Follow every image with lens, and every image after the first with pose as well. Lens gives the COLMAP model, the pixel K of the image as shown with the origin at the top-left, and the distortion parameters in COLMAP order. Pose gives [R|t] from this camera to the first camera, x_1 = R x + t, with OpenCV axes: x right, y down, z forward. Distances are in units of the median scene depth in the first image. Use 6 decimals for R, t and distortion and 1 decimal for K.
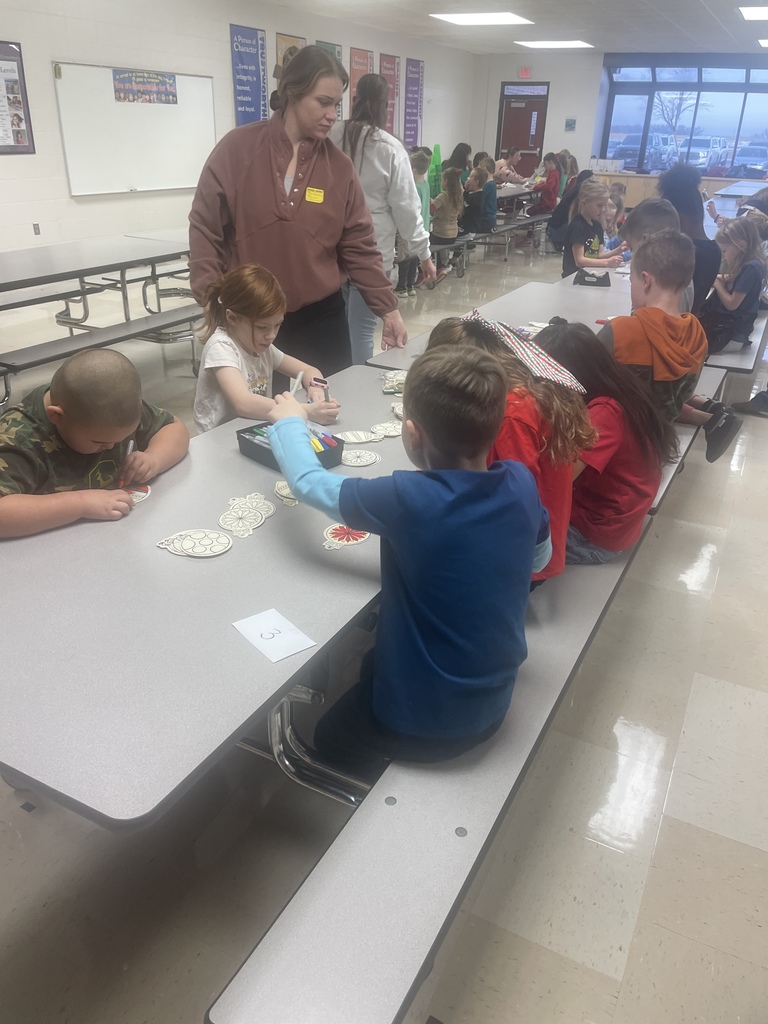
lens RADIAL K [[787.0, 0, 384.0], [0, 787.0, 512.0], [0, 0, 1]] dist [0.079896, -0.112942]
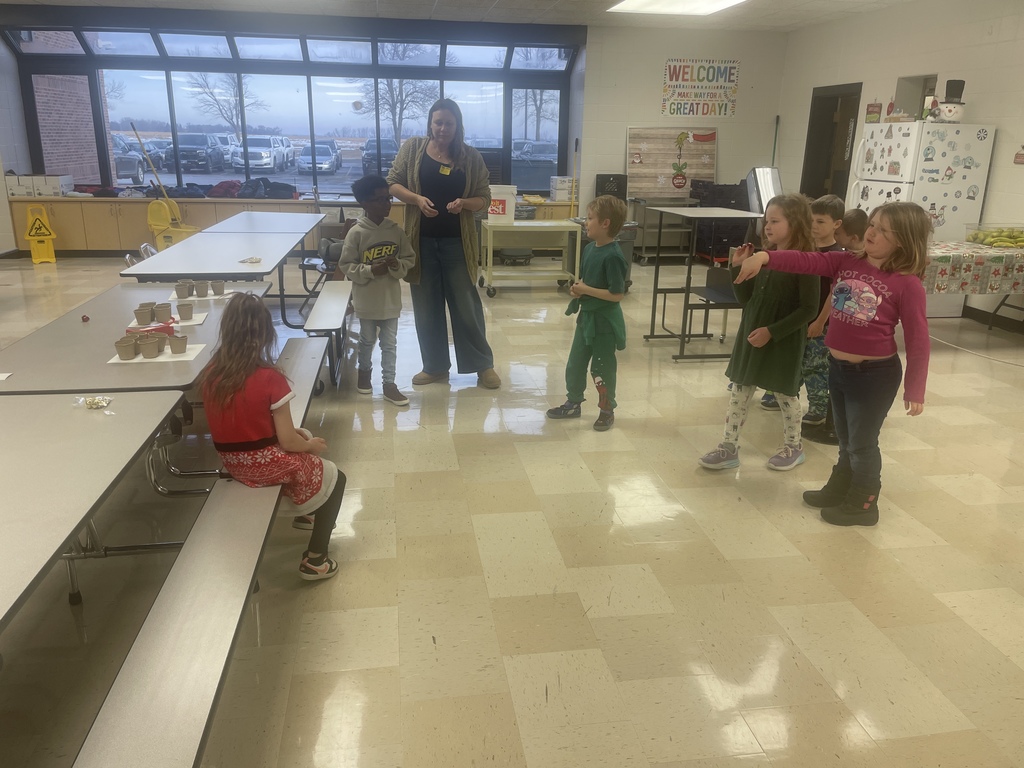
lens RADIAL K [[787.0, 0, 512.0], [0, 787.0, 384.0], [0, 0, 1]] dist [0.079896, -0.112942]
pose [[0.815734, -0.180331, 0.549598, 0.083096], [0.253752, 0.965415, -0.059862, -0.065372], [-0.519795, 0.188293, 0.833282, 0.137210]]
